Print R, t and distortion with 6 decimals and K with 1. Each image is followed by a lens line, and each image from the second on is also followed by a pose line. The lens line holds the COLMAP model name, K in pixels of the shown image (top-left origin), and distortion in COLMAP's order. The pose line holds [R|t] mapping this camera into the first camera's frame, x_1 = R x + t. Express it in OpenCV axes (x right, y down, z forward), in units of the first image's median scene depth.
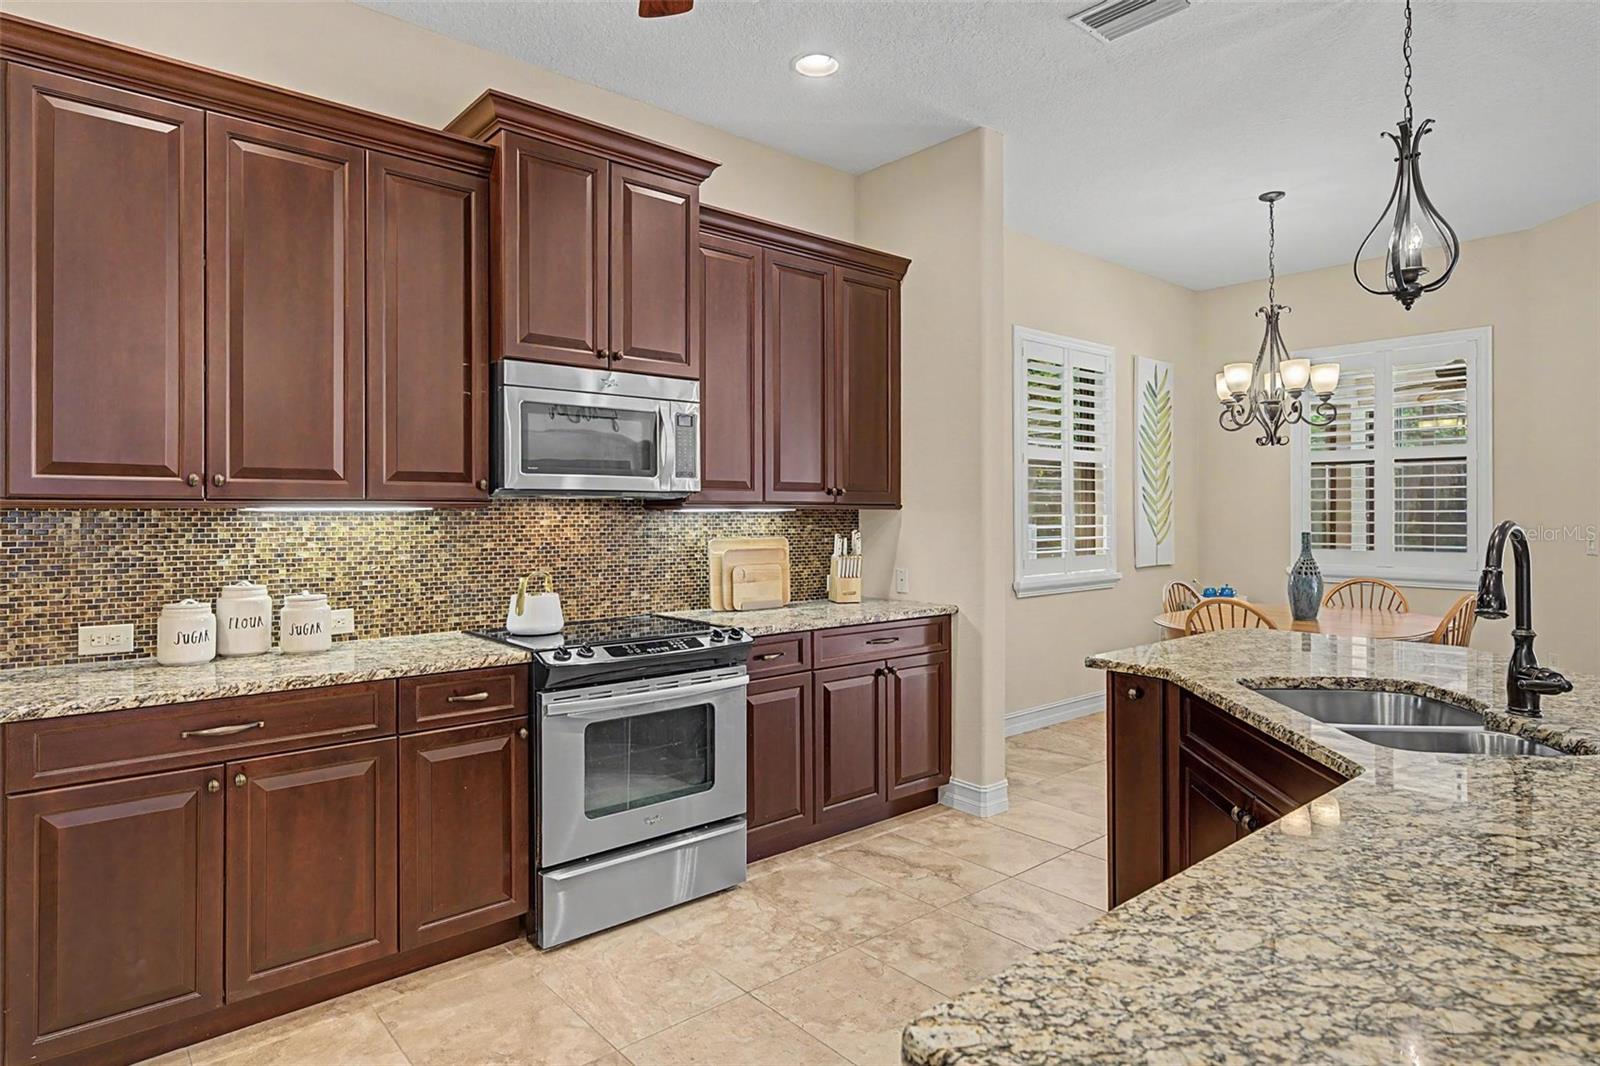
lens RADIAL K [[887.6, 0, 798.1], [0, 887.6, 521.6], [0, 0, 1]] dist [0.000341, 0.000057]
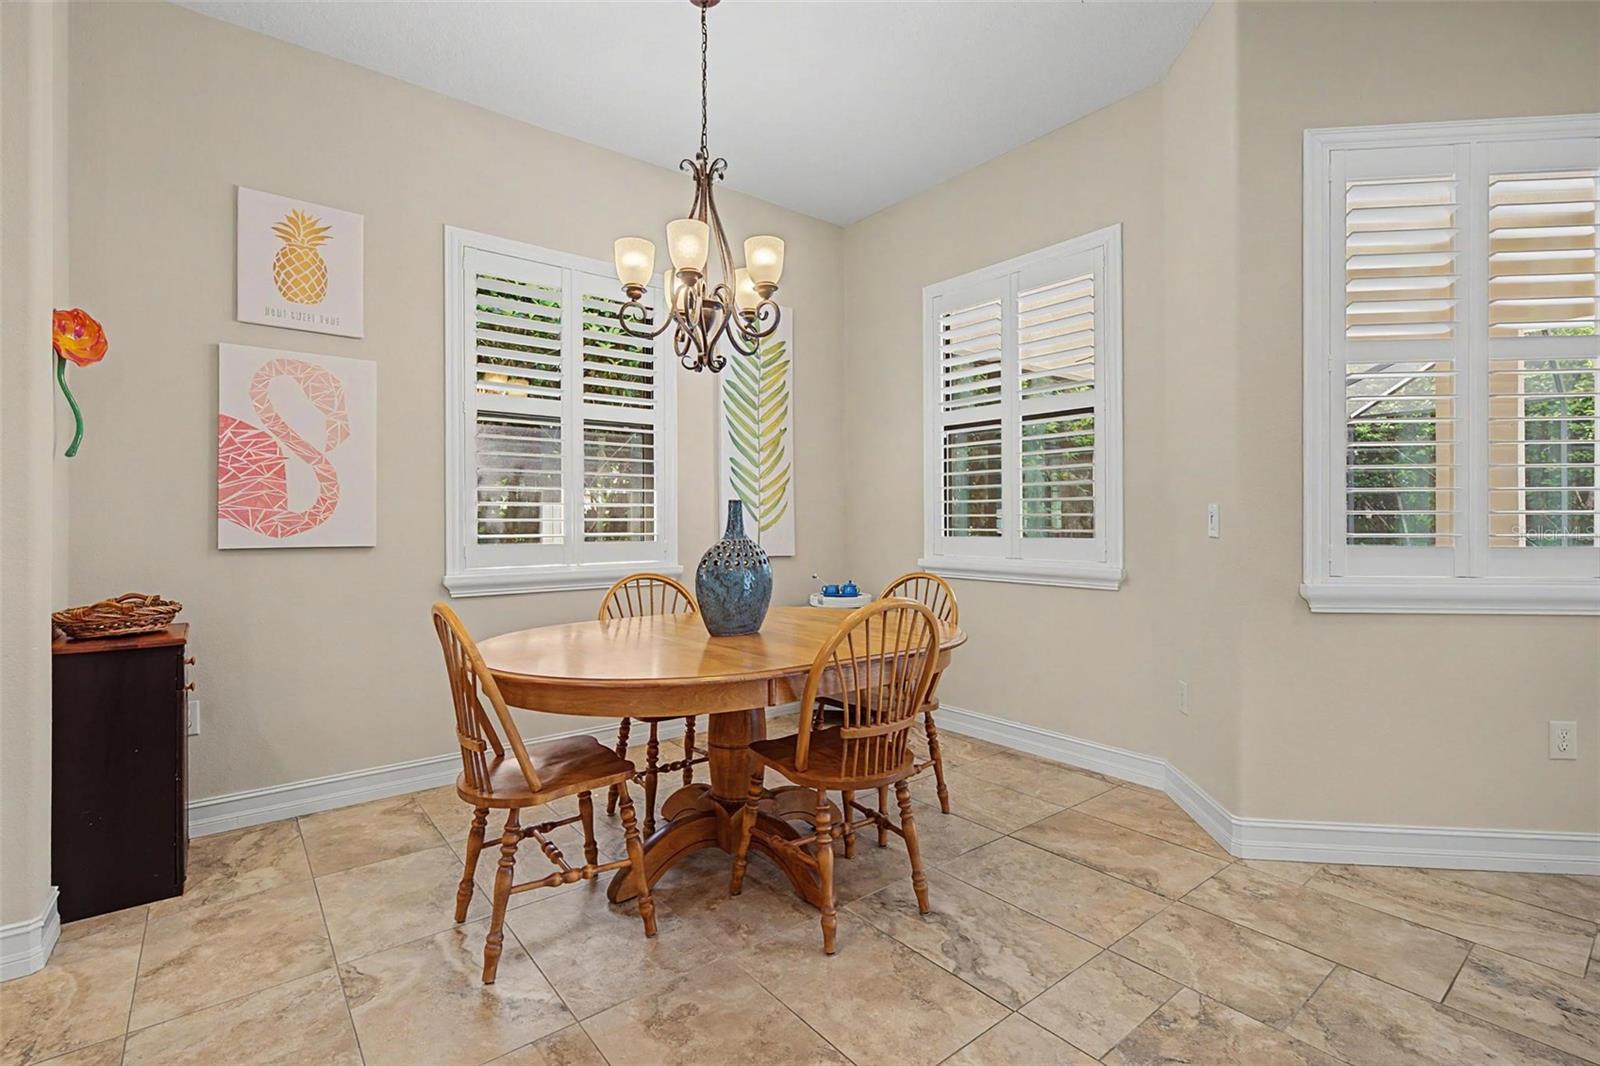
lens RADIAL K [[727.8, 0, 805.0], [0, 727.8, 521.1], [0, 0, 1]] dist [0.000522, -0.000186]
pose [[0.999589, -0.000693, -0.028652, 0.550881], [0.000368, 0.999936, -0.011325, 0.030110], [0.028658, 0.011310, 0.999525, 0.402474]]
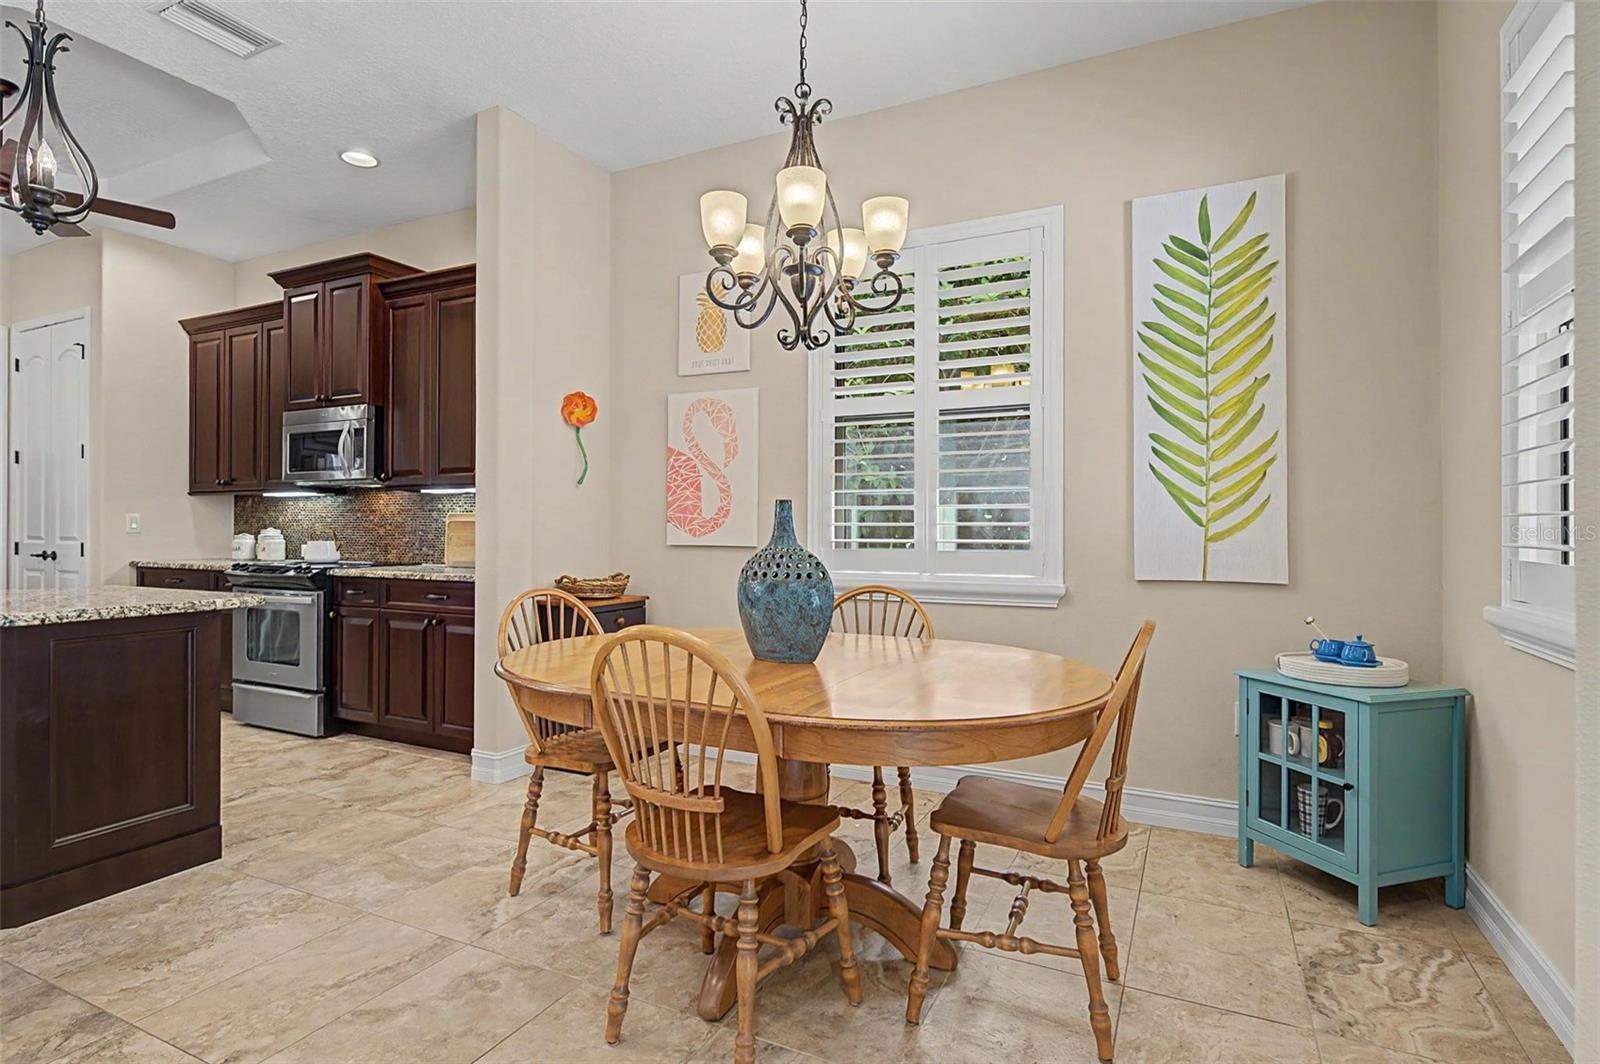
lens RADIAL K [[812.8, 0, 805.8], [0, 812.8, 531.7], [0, 0, 1]] dist [-0.003228, -0.000290]
pose [[0.403357, 0.008552, -0.915003, 0.887042], [-0.012314, 0.999917, 0.003917, 0.026300], [0.914960, 0.009687, 0.403428, 0.699083]]
